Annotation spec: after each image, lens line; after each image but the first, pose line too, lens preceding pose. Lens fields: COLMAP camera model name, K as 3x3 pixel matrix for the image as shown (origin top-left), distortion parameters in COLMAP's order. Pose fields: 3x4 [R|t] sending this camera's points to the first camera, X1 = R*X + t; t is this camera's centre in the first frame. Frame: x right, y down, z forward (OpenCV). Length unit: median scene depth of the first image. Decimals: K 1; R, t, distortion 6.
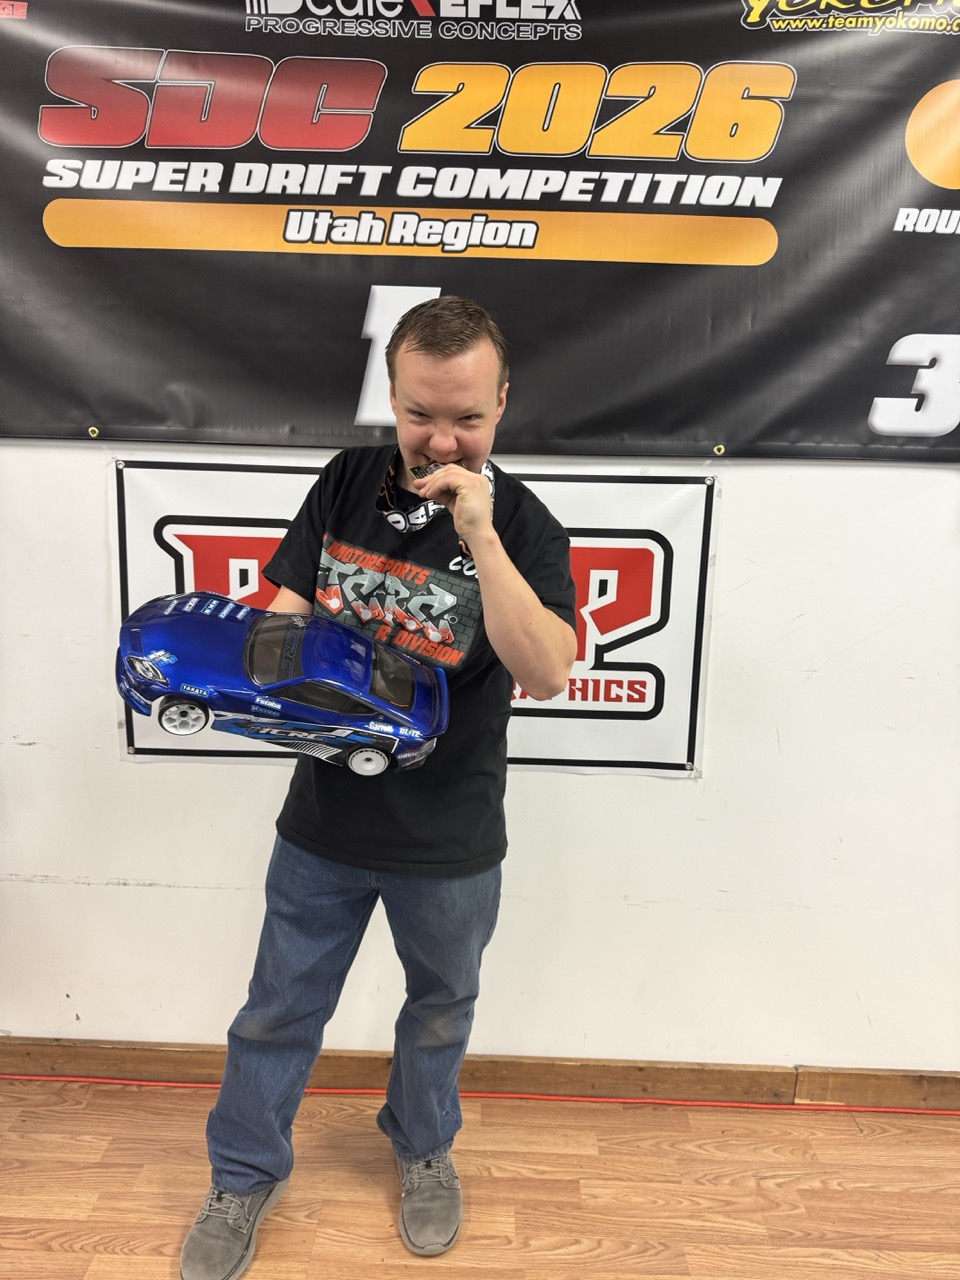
lens RADIAL K [[915.9, 0, 456.4], [0, 915.9, 636.2], [0, 0, 1]] dist [0.007772, -0.008072]
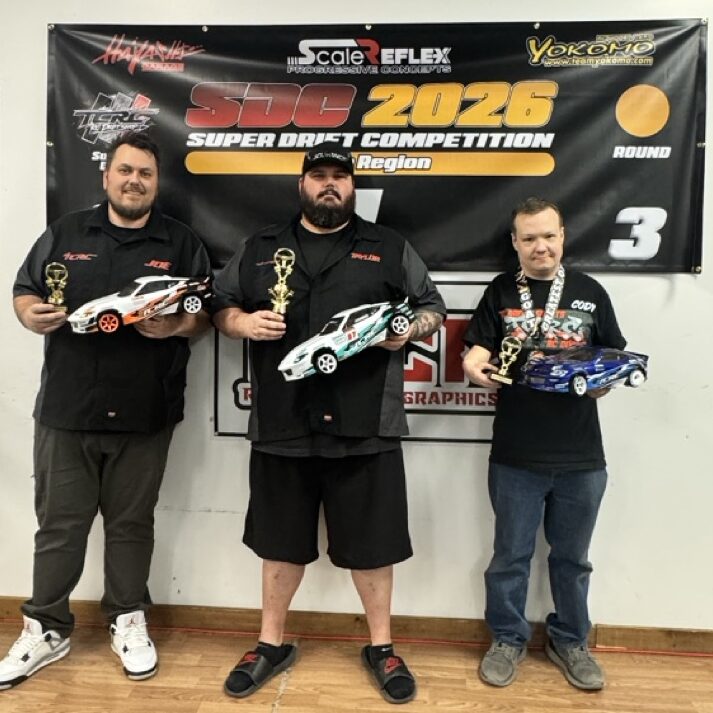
lens RADIAL K [[791.8, 0, 356.7], [0, 791.8, 356.3], [0, 0, 1]] dist [-0.040152, 0.000000]
pose [[0.998781, -0.010500, -0.048241, 0.004662], [0.007281, 0.997765, -0.066421, 0.092570], [0.048831, 0.065988, 0.996625, -0.691787]]
